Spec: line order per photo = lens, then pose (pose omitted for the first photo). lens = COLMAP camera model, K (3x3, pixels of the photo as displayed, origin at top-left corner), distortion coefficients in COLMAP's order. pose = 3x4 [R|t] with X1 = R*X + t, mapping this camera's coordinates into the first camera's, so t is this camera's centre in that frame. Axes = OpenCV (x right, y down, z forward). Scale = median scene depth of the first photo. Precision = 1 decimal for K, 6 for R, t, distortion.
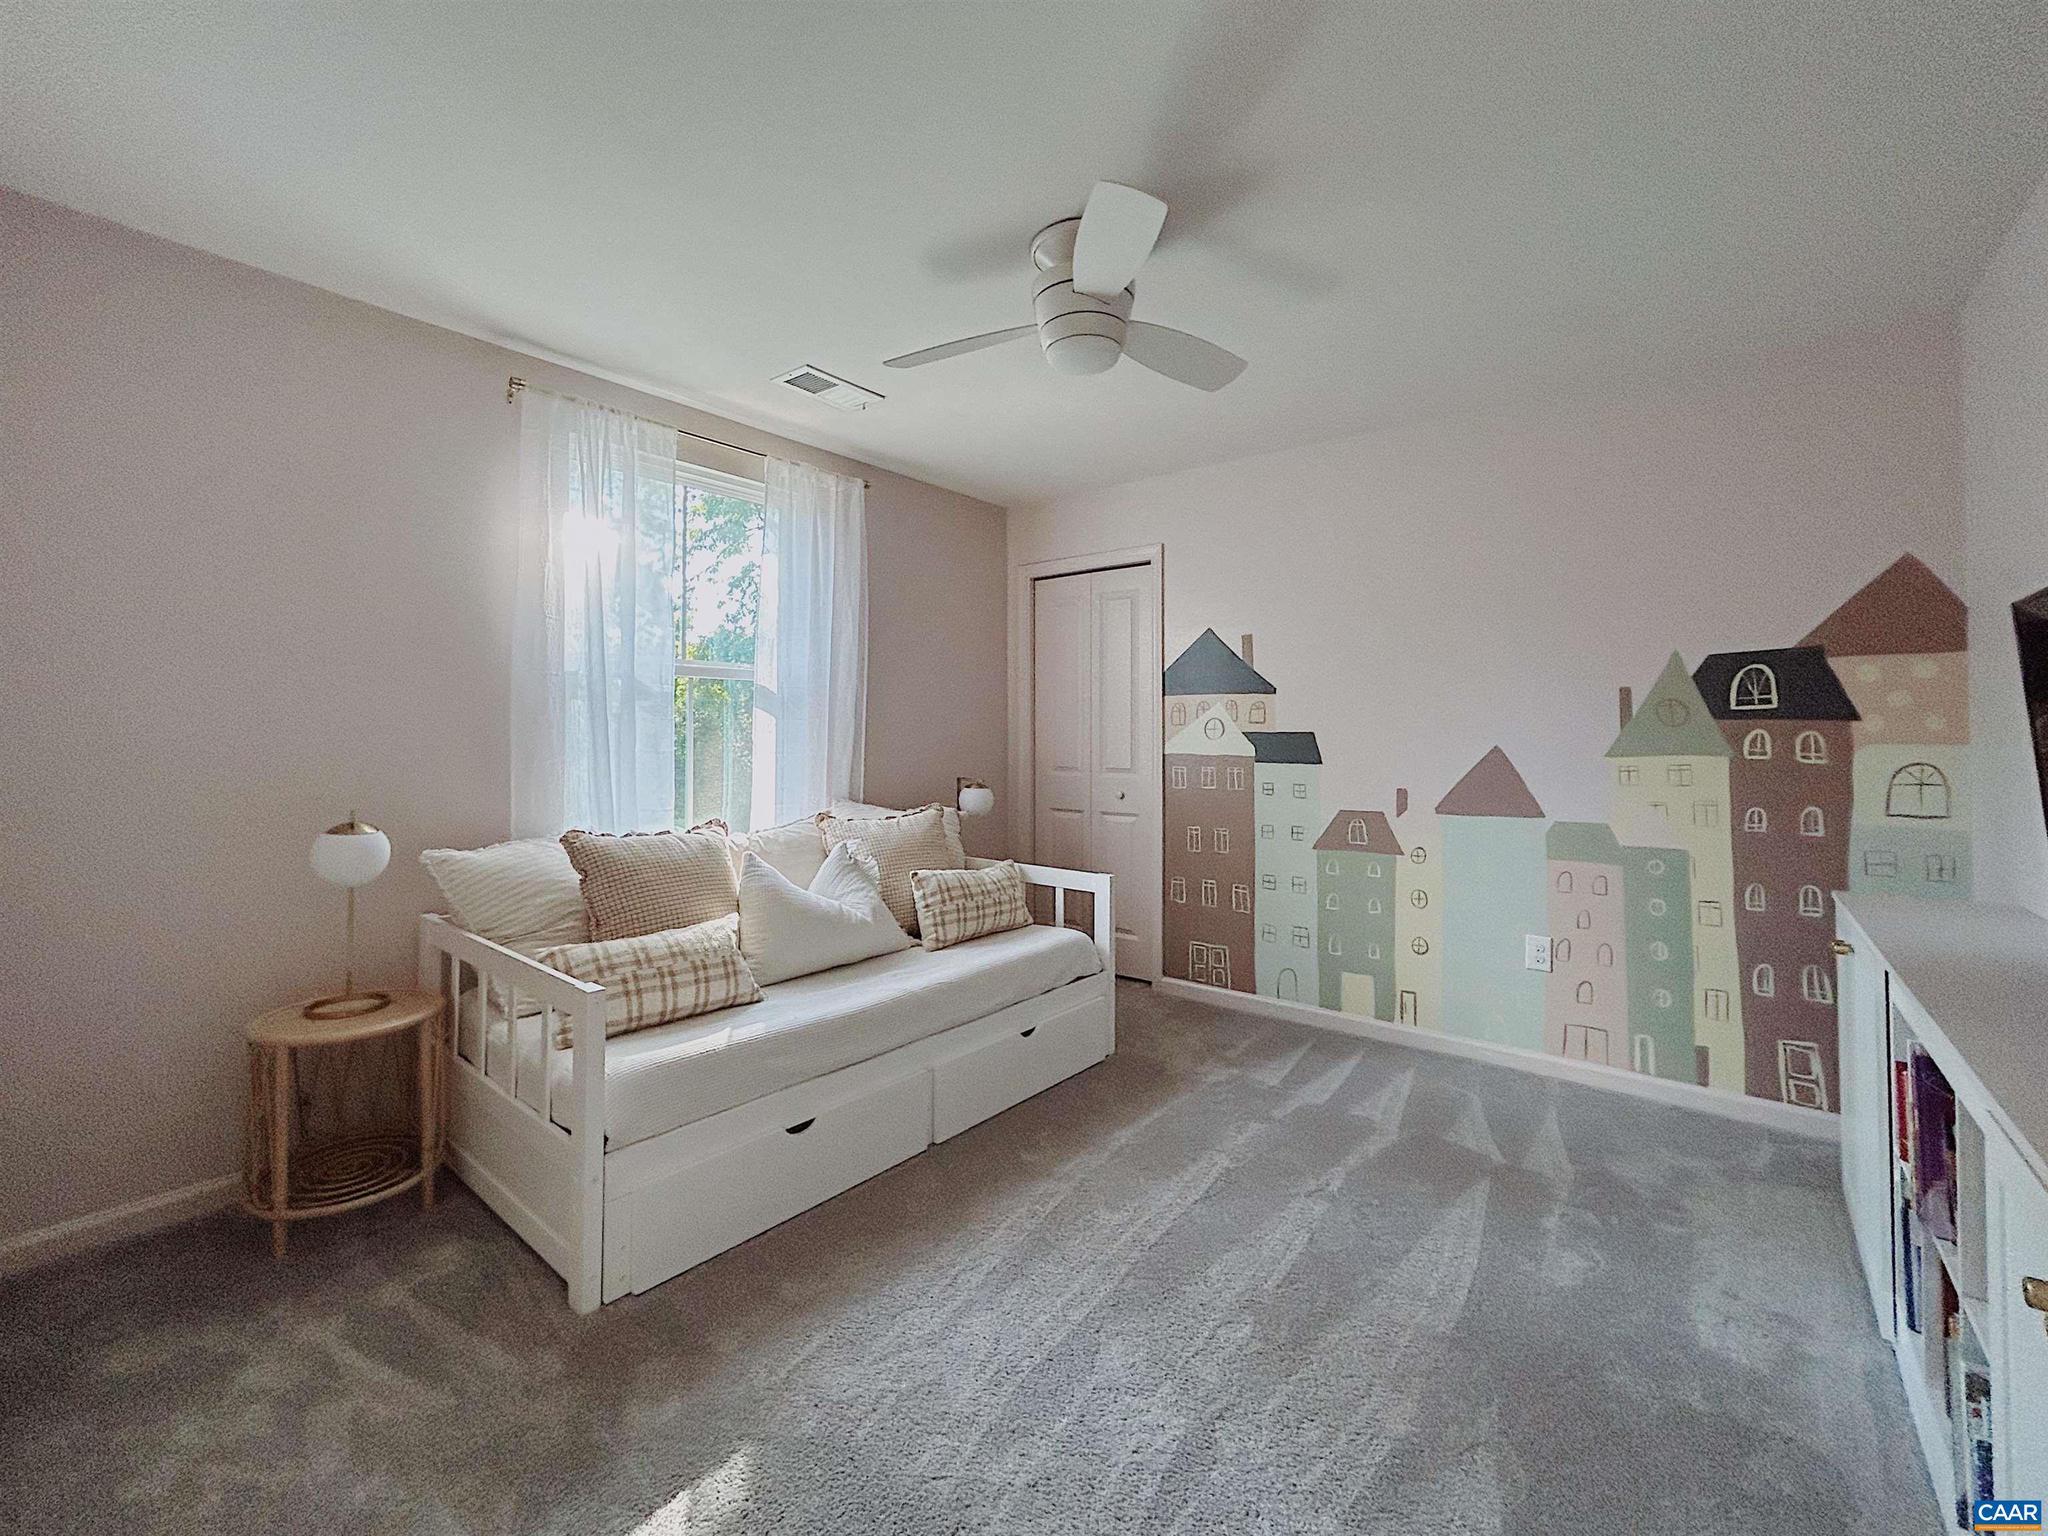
lens RADIAL K [[855.8, 0, 1014.1], [0, 855.8, 733.1], [0, 0, 1]] dist [0.001699, 0.000527]
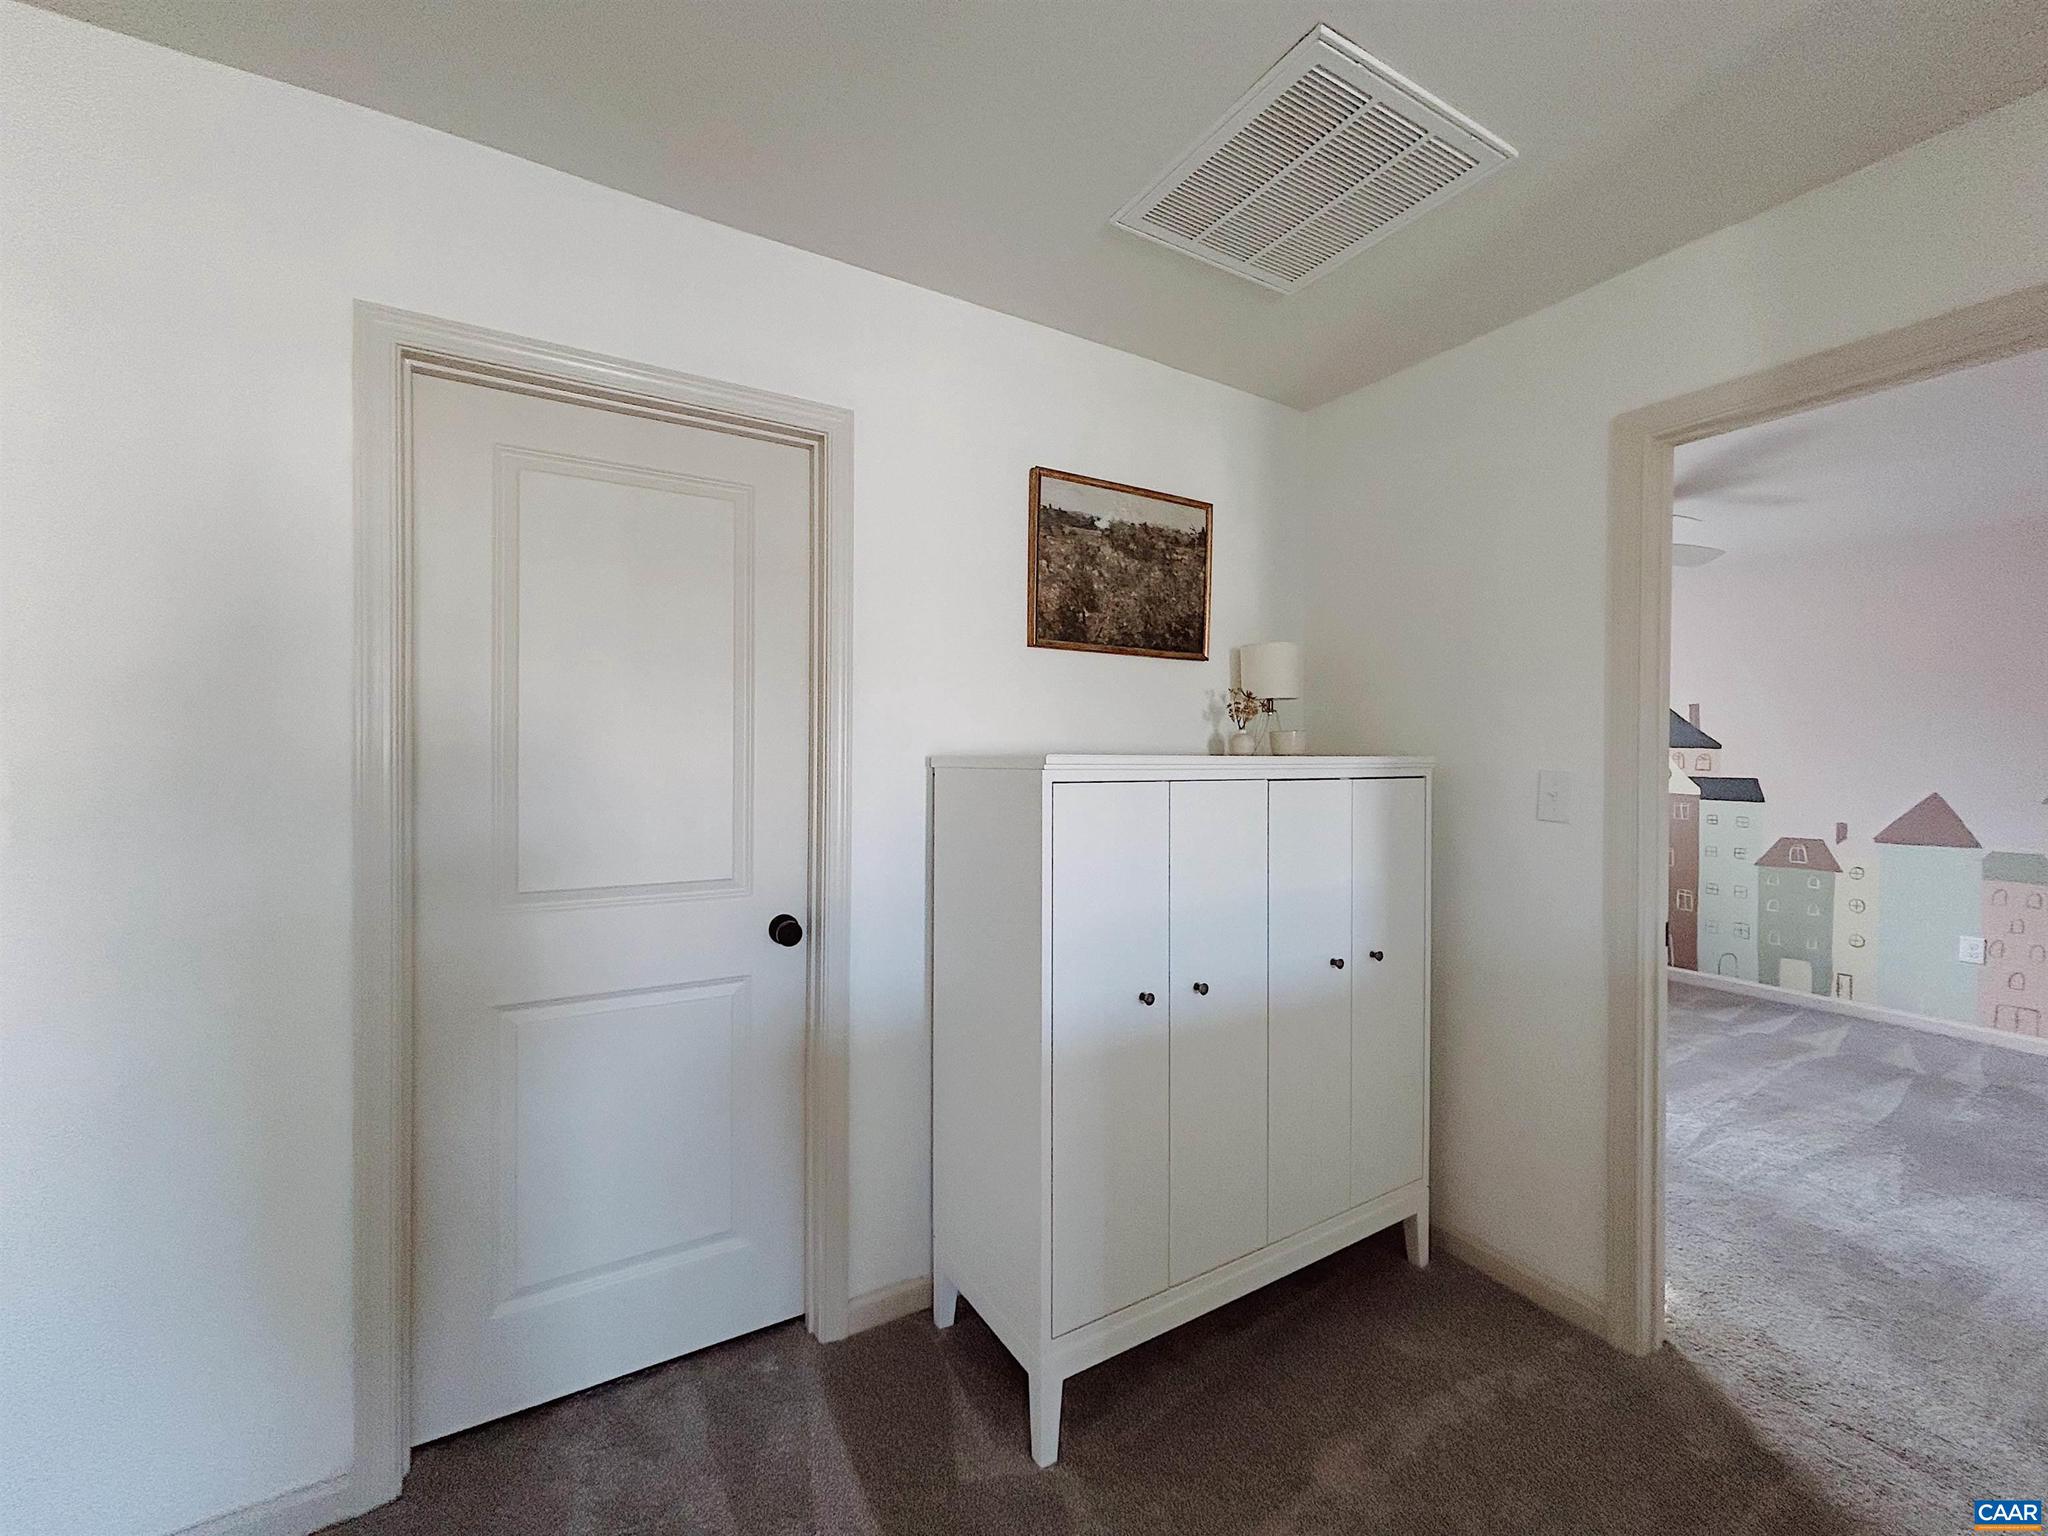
lens RADIAL K [[827.0, 0, 1003.7], [0, 827.0, 768.0], [0, 0, 1]] dist [-0.000431, -0.000433]
pose [[0.936384, 0.012703, -0.350747, -0.316699], [-0.007116, 0.999827, 0.017214, -0.033063], [0.350904, -0.013623, 0.936312, -0.655897]]
